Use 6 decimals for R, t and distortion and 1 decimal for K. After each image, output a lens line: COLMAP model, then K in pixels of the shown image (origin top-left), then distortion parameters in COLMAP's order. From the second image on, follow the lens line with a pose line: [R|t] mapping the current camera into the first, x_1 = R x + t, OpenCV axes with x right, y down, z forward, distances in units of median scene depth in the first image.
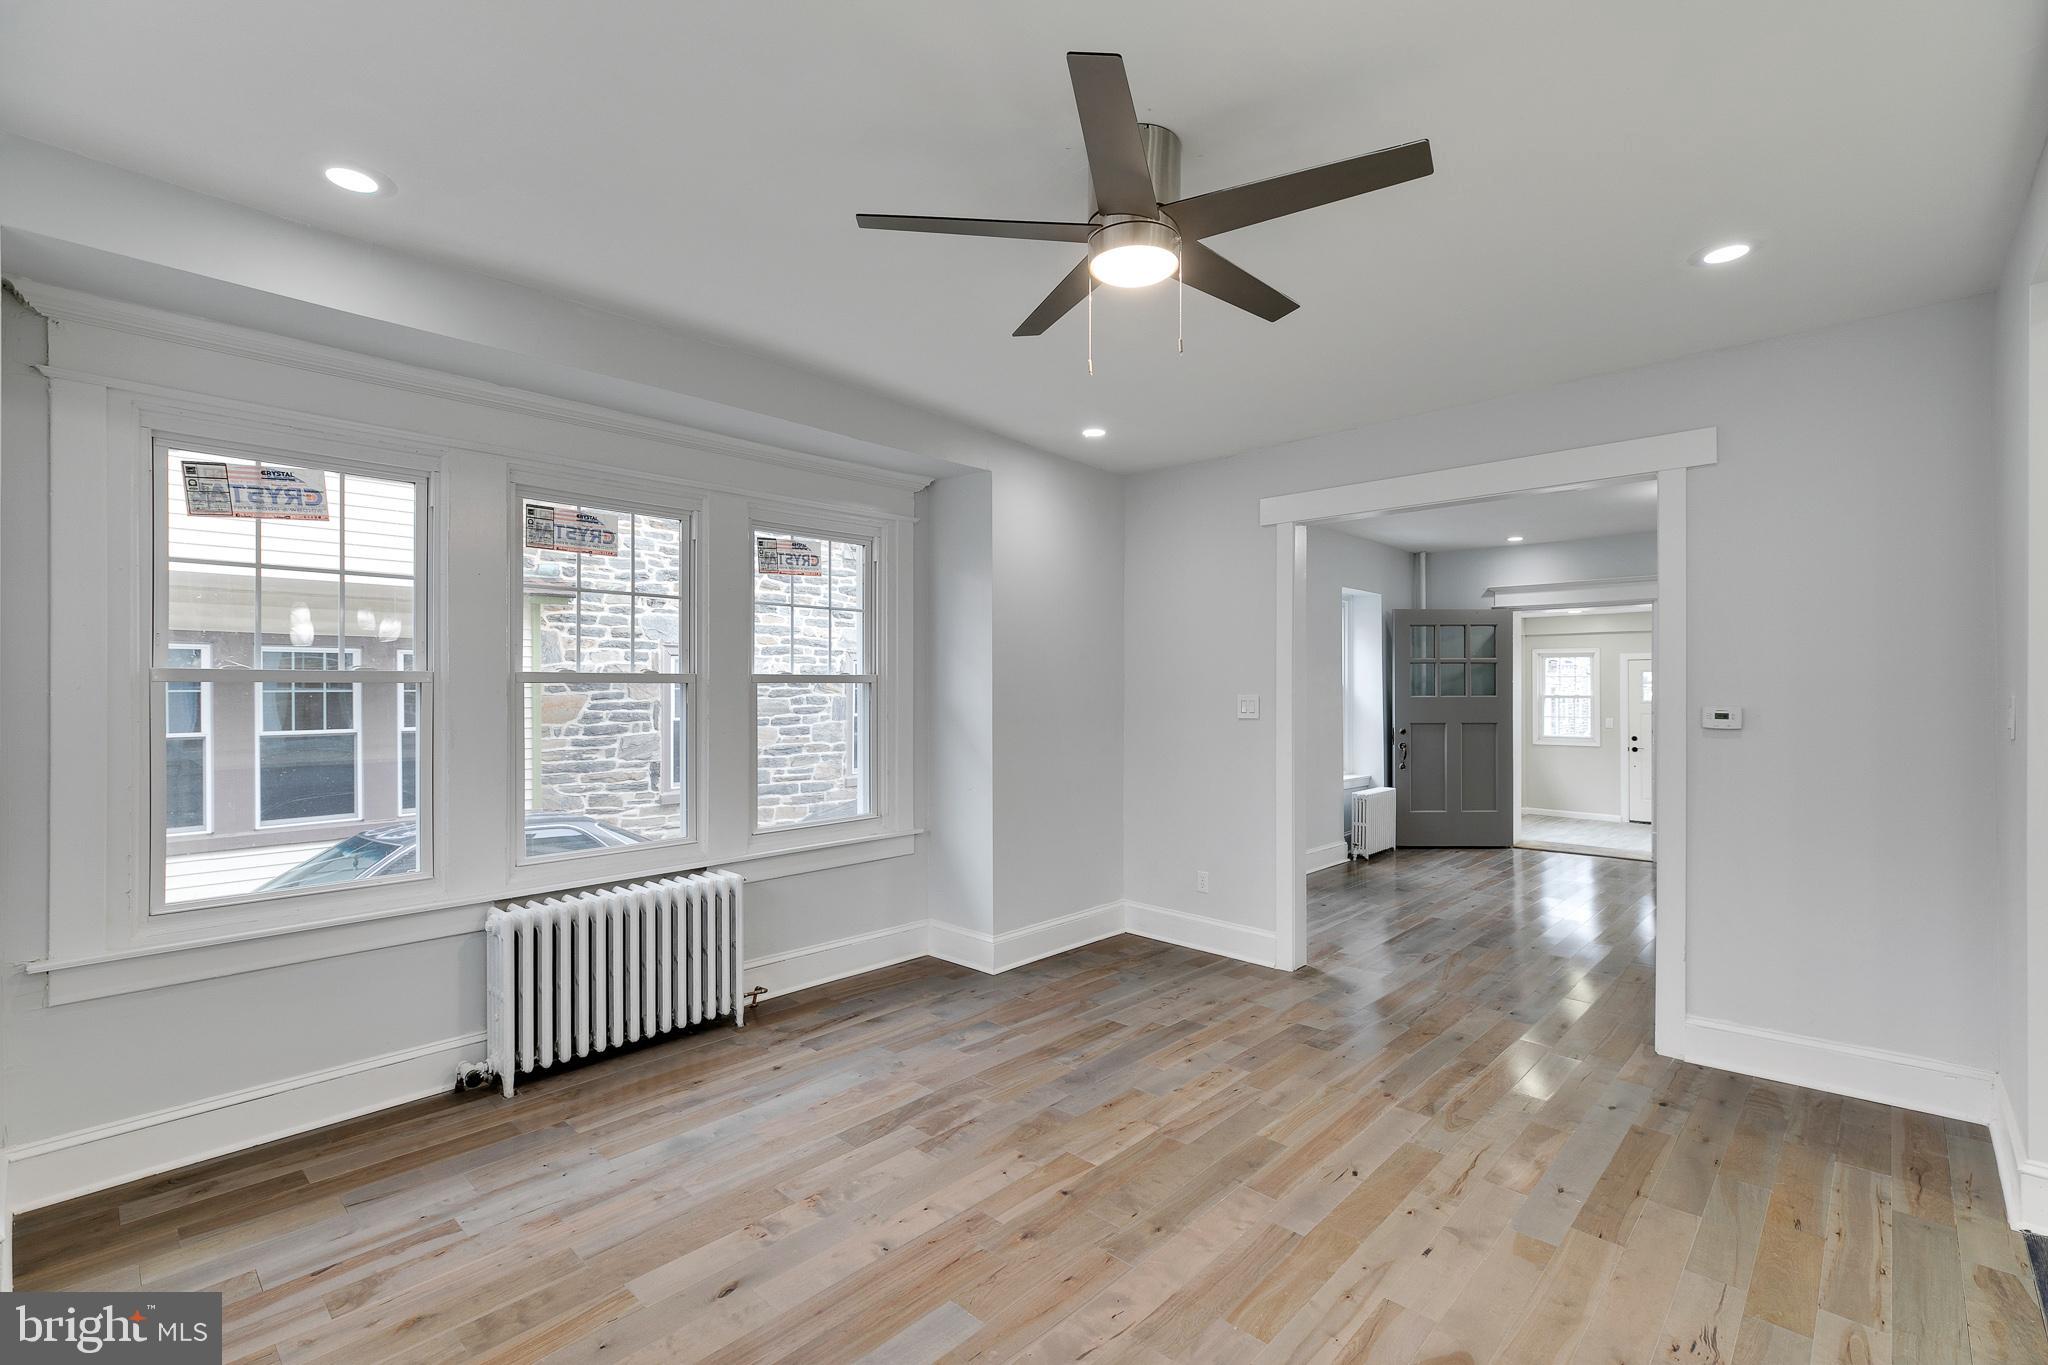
lens RADIAL K [[911.9, 0, 1021.6], [0, 911.9, 693.1], [0, 0, 1]] dist [0.005412, 0.000946]
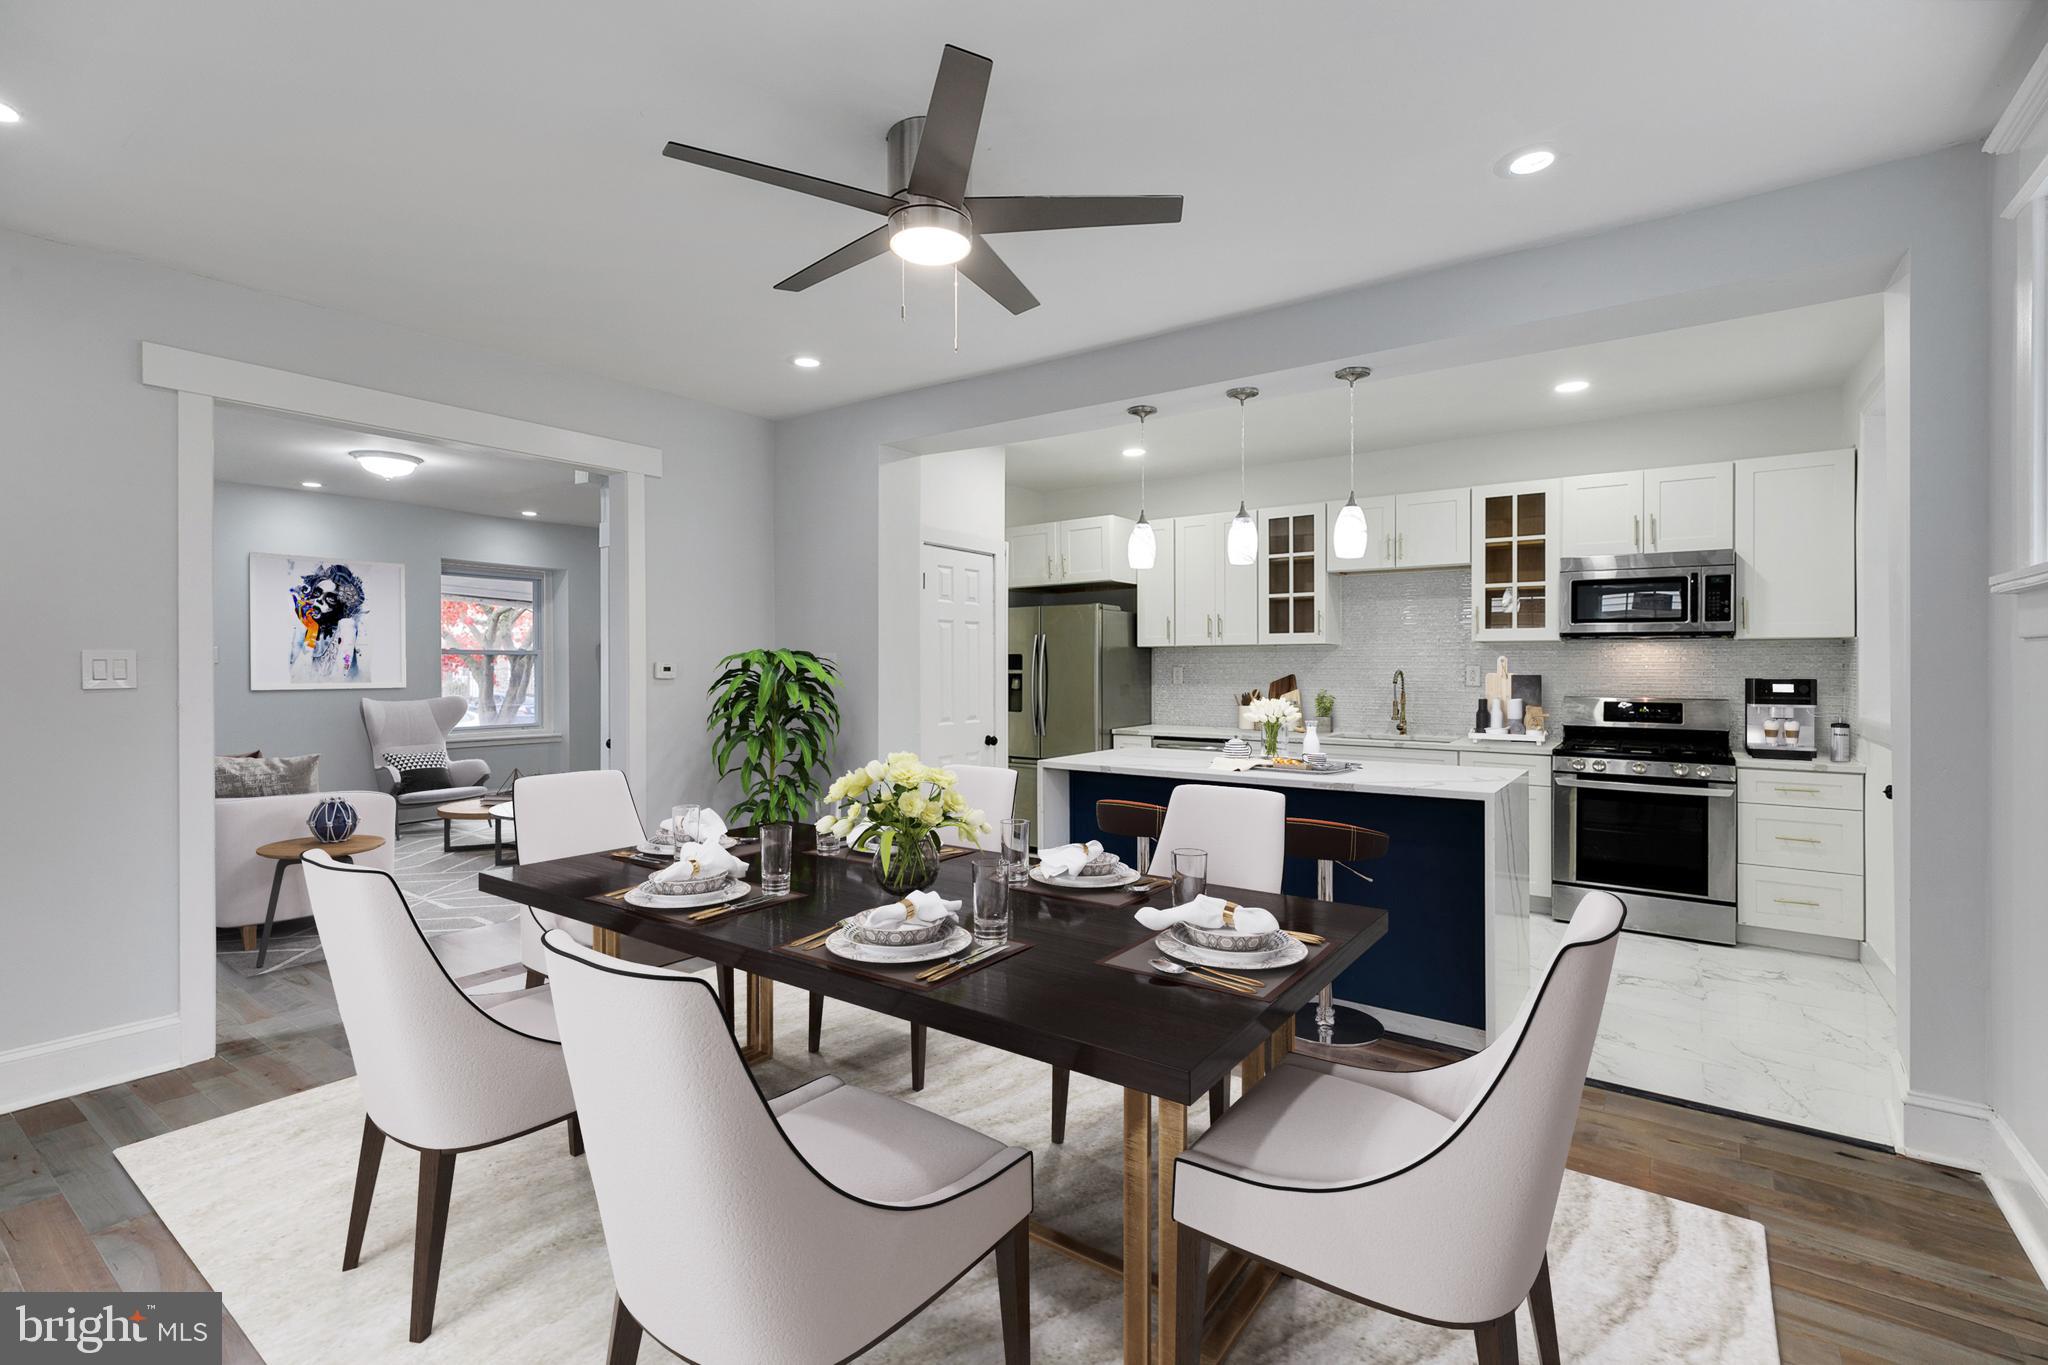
lens RADIAL K [[918.7, 0, 1024.2], [0, 918.7, 663.1], [0, 0, 1]] dist [0.005250, 0.000167]
pose [[-0.129873, 0.003054, 0.991526, -0.604306], [0.006425, 0.999977, -0.002238, 0.021796], [-0.991510, 0.006080, -0.129889, 0.635106]]
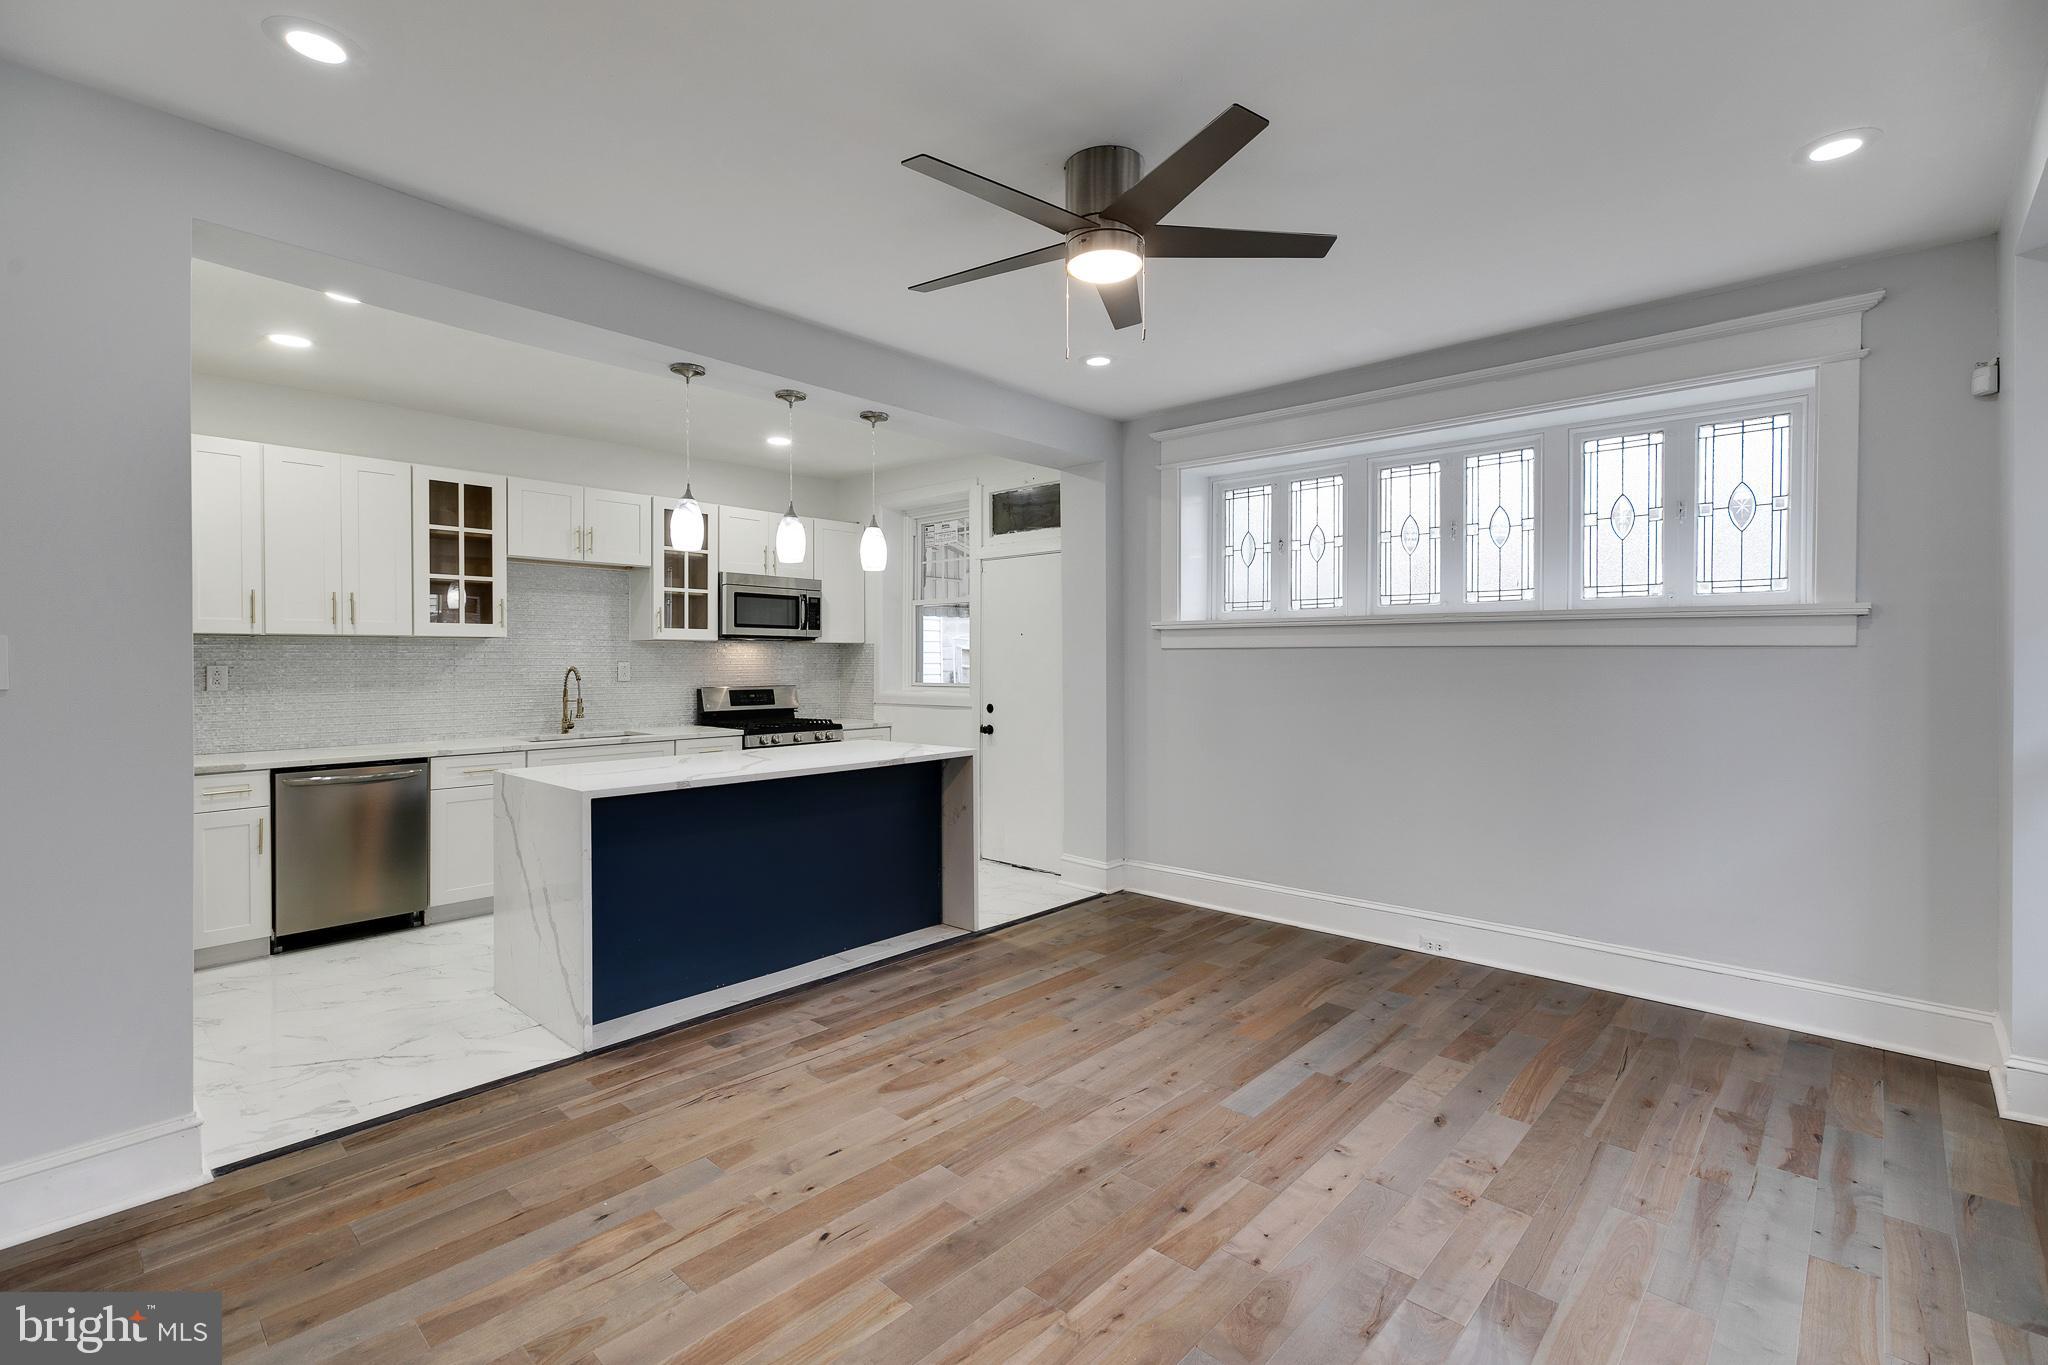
lens RADIAL K [[918.7, 0, 1024.2], [0, 918.7, 663.1], [0, 0, 1]] dist [0.005250, 0.000167]
pose [[-0.999923, 0.003423, -0.011966, 0.148423], [0.003305, 0.999946, 0.009873, 0.015932], [0.012000, 0.009833, -0.999880, 1.334460]]
